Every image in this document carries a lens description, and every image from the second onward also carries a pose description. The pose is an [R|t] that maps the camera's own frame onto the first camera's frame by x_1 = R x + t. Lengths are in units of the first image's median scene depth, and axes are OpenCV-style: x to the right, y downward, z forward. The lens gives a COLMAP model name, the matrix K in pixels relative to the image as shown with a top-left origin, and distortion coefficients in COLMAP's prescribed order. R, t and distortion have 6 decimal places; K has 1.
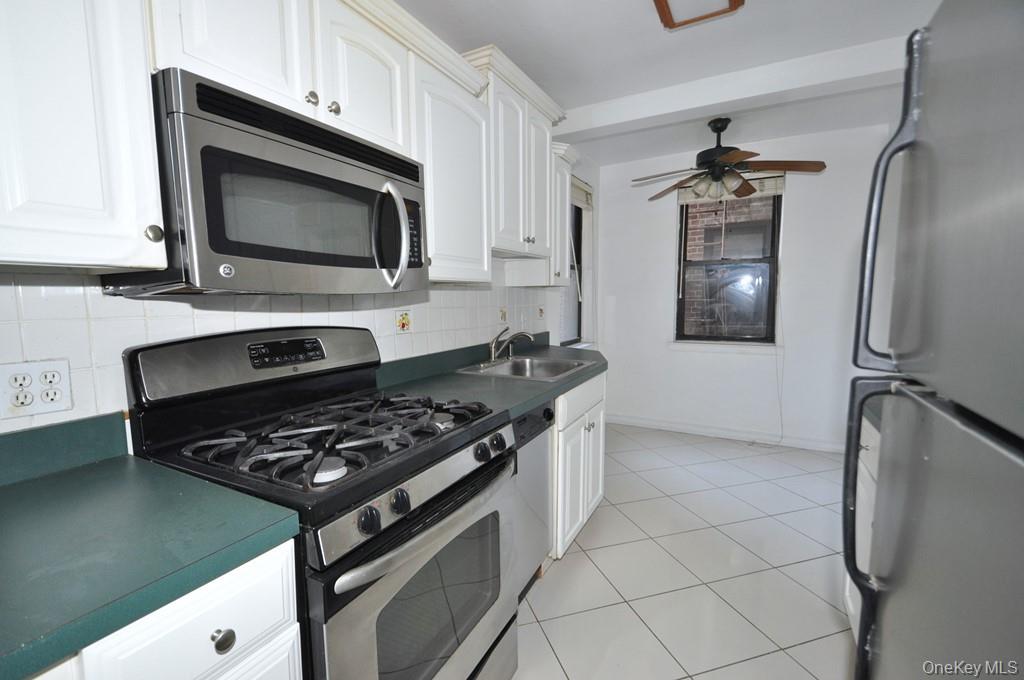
lens RADIAL K [[453.3, 0, 503.1], [0, 453.3, 340.3], [0, 0, 1]] dist [0.006056, -0.002119]
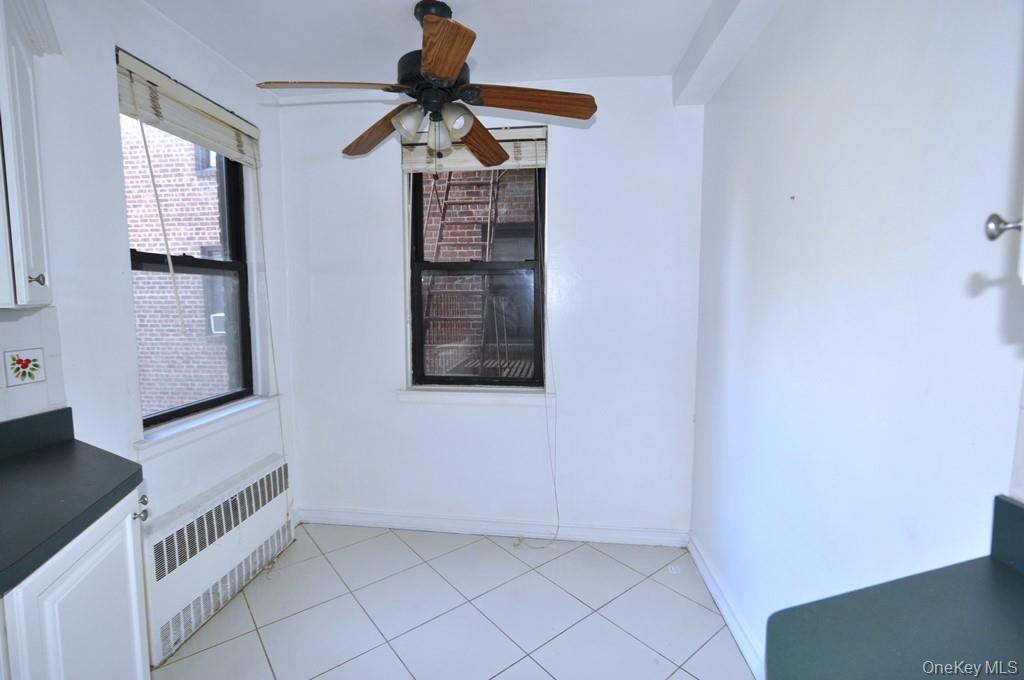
lens RADIAL K [[453.3, 0, 502.4], [0, 453.3, 337.2], [0, 0, 1]] dist [0.006056, -0.002119]
pose [[0.927790, -0.023045, 0.372390, 0.298392], [0.030243, 0.999451, -0.013496, -0.062723], [-0.371875, 0.023784, 0.927978, 0.404875]]
